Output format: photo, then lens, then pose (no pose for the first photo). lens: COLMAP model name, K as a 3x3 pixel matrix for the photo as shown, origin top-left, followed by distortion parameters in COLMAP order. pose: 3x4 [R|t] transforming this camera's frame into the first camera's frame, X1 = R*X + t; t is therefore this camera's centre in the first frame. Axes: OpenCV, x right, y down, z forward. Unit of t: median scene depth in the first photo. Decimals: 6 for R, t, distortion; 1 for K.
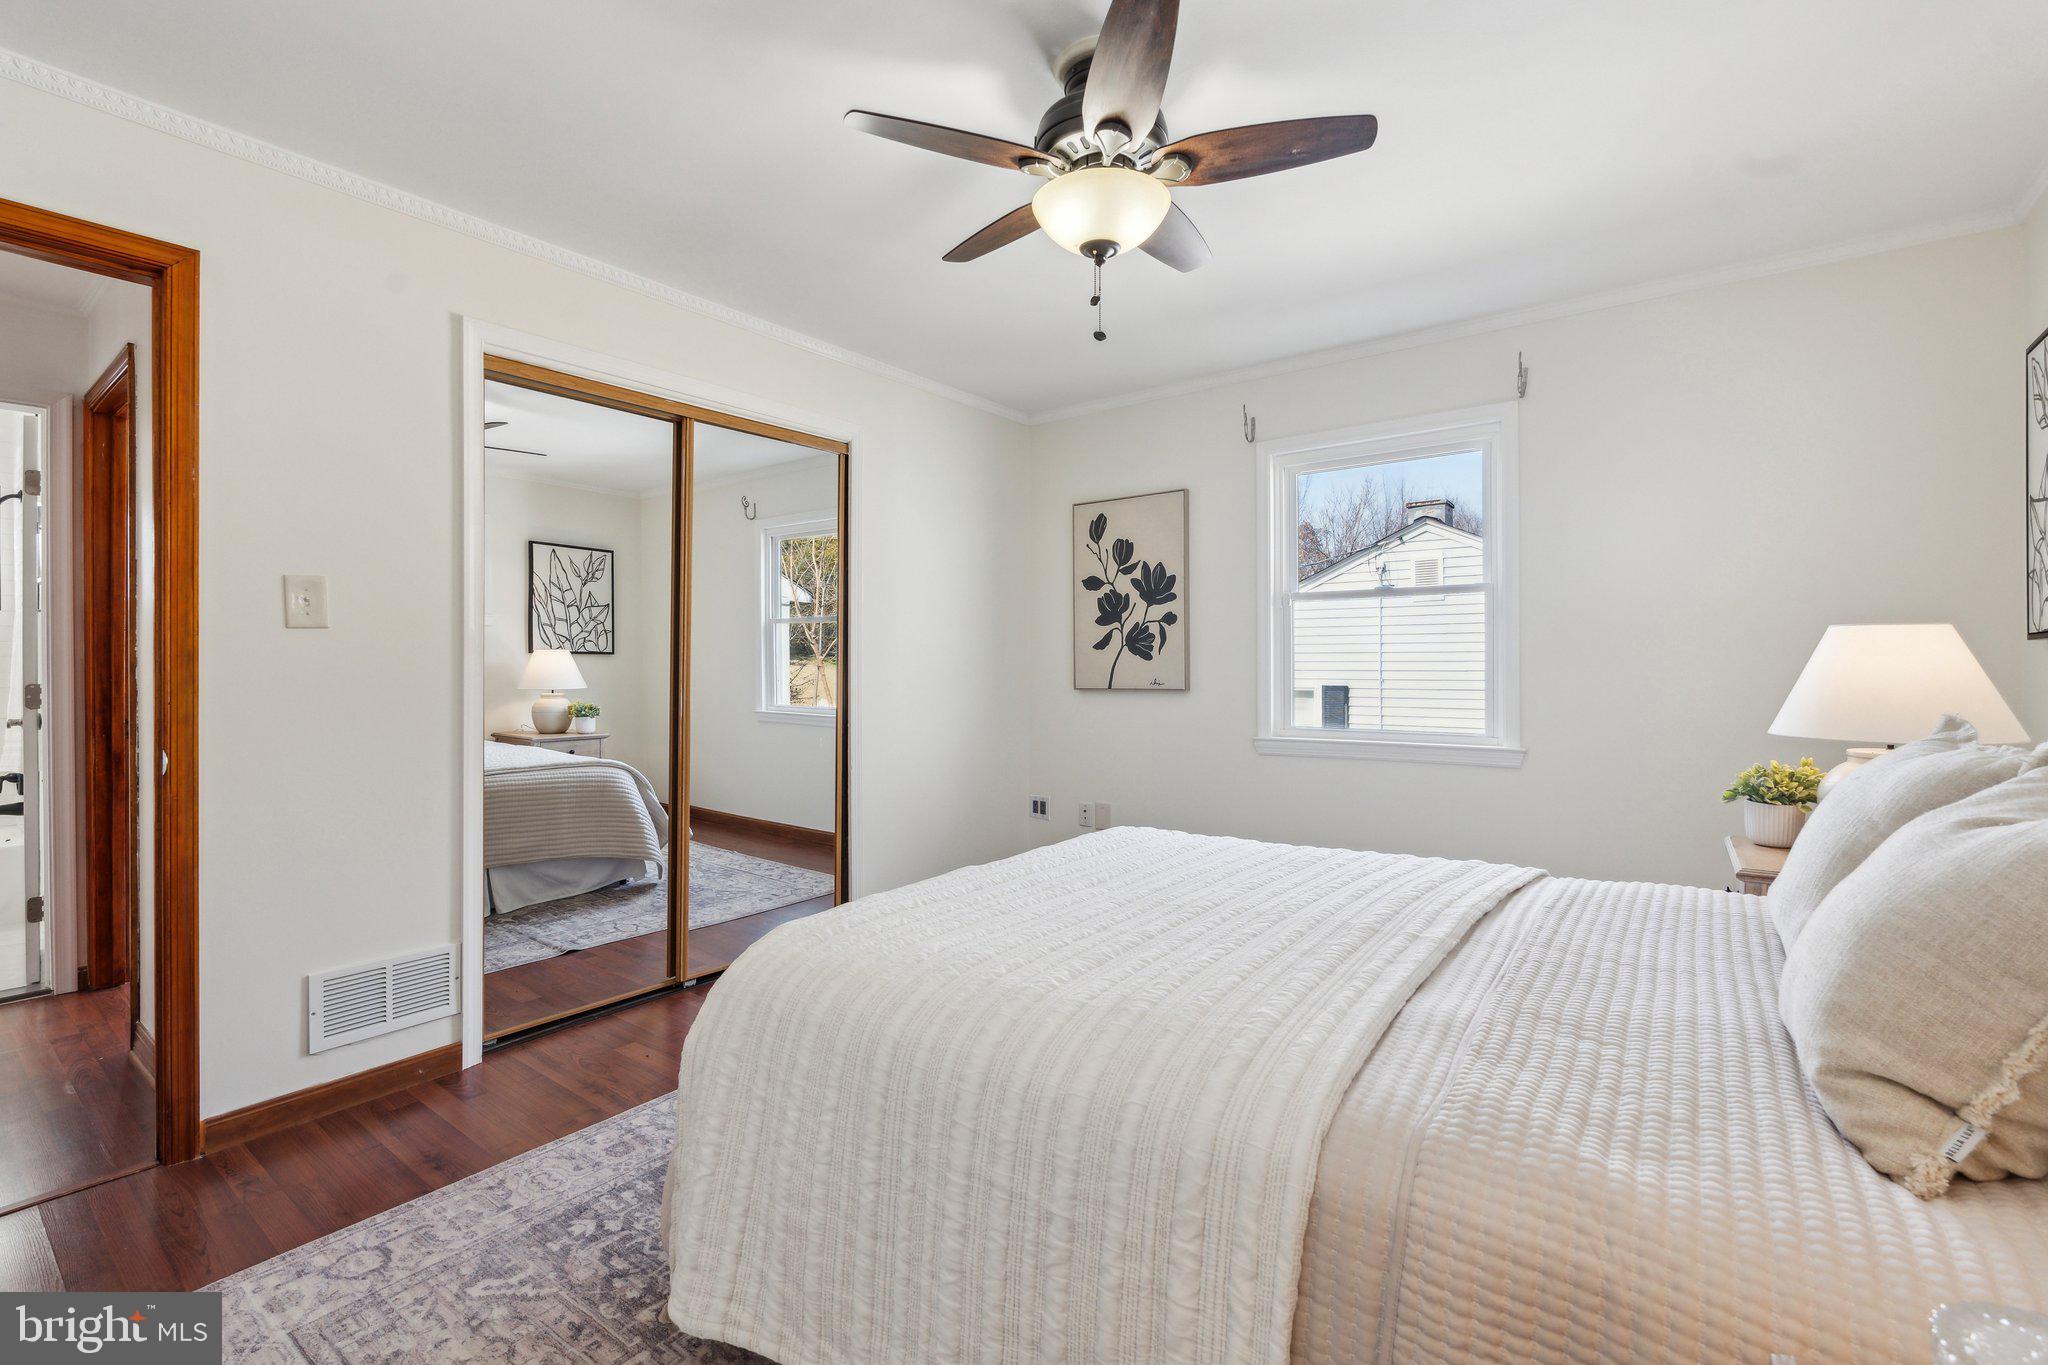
lens RADIAL K [[909.8, 0, 1017.7], [0, 909.8, 672.2], [0, 0, 1]] dist [-0.005297, 0.002053]
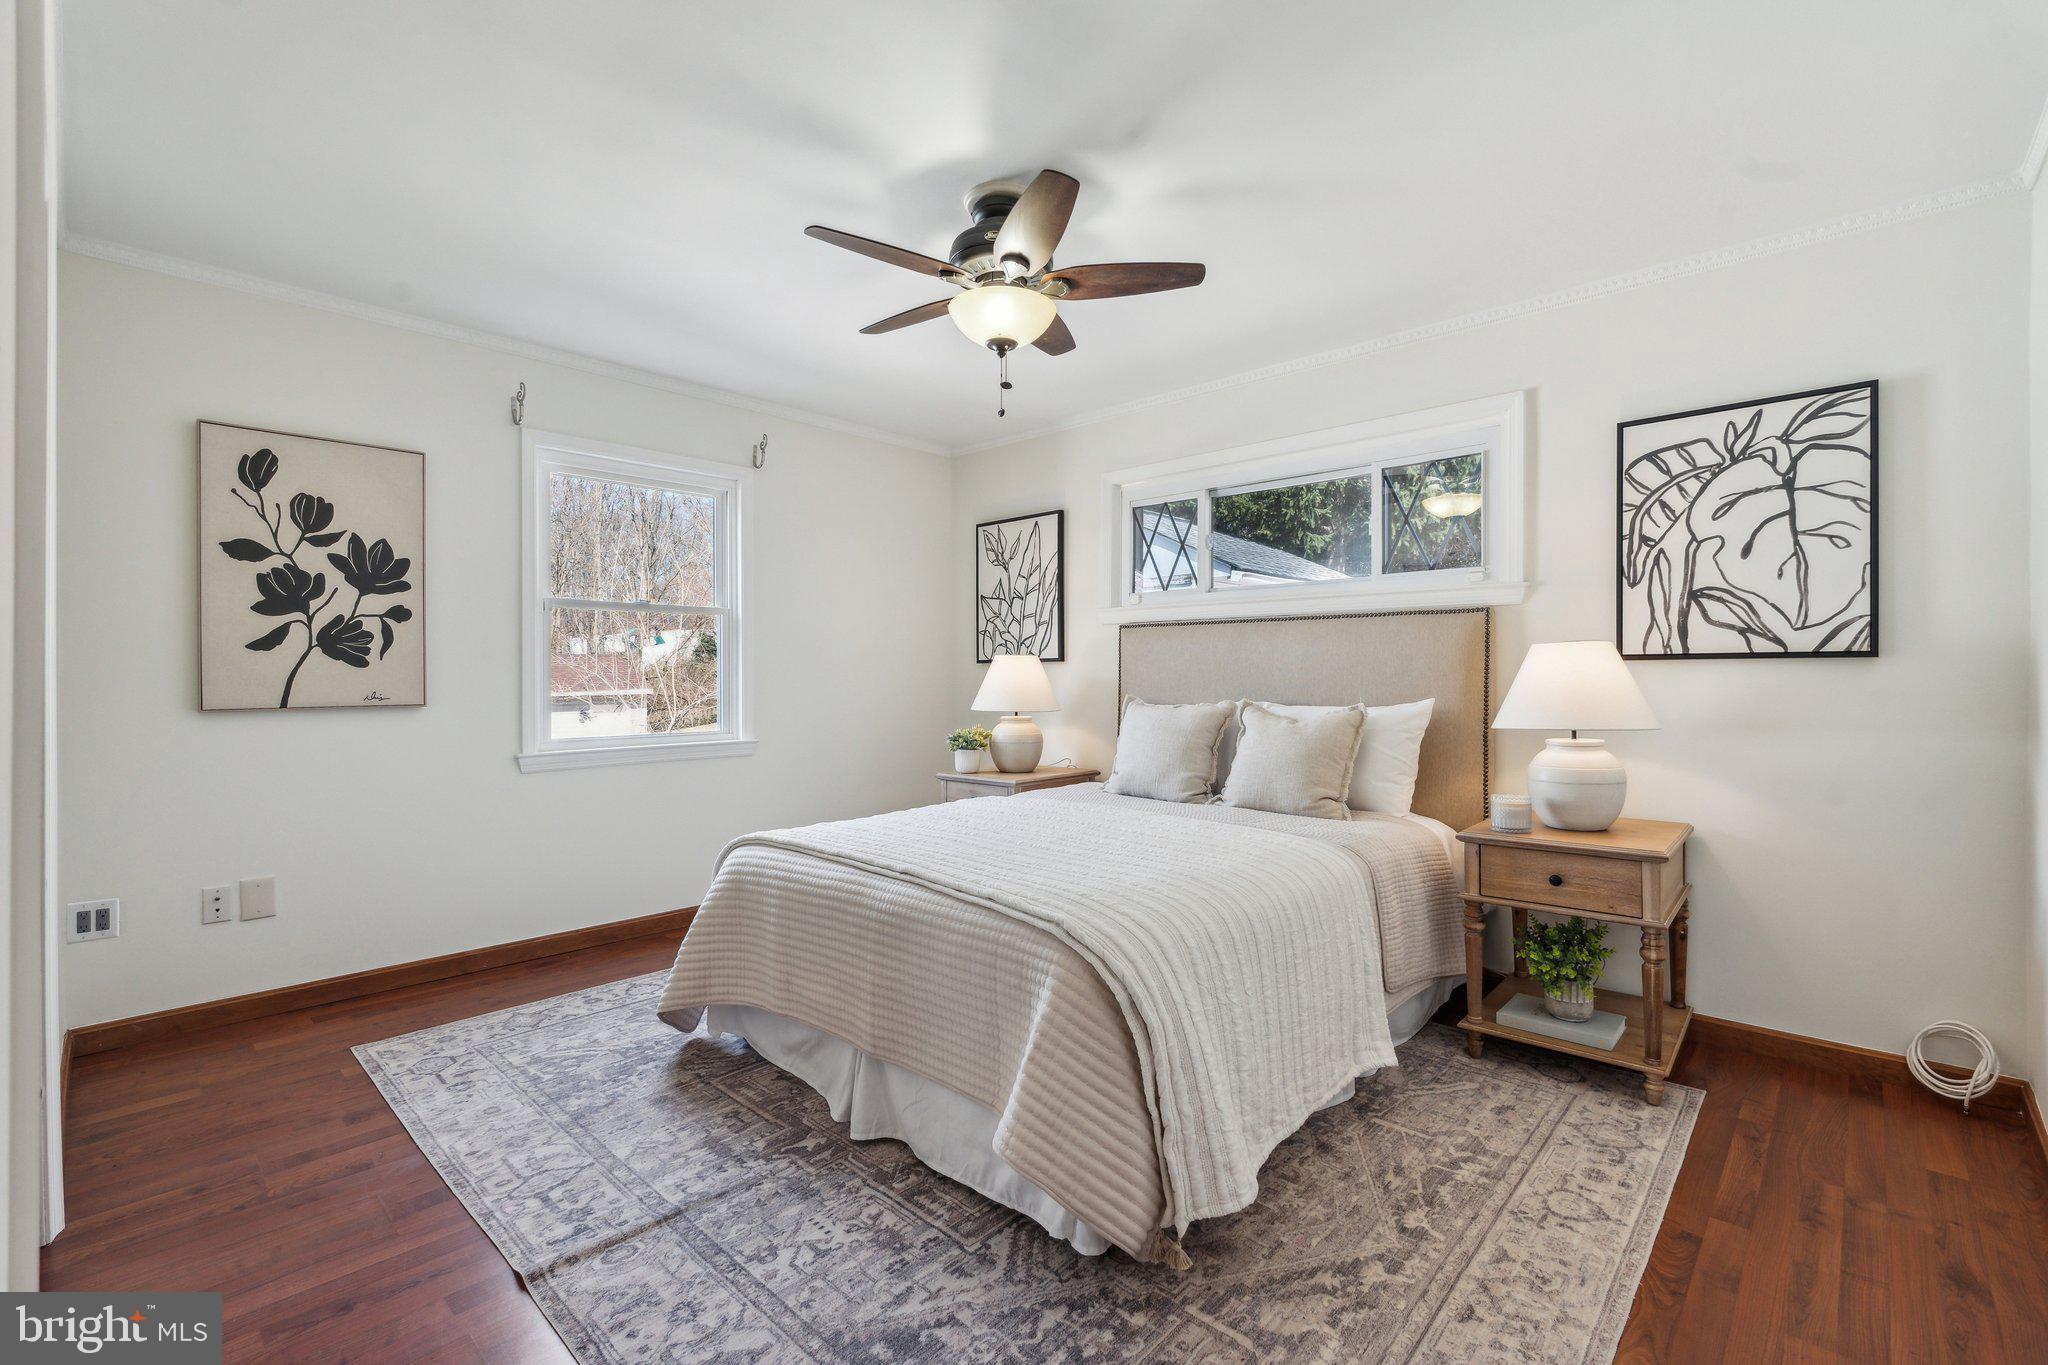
lens RADIAL K [[909.8, 0, 1020.2], [0, 909.8, 679.5], [0, 0, 1]] dist [-0.005297, 0.002053]
pose [[0.092283, -0.000018, 0.995733, -0.536117], [0.013210, 0.999912, -0.001206, 0.004570], [-0.995645, 0.013265, 0.092275, 0.391803]]
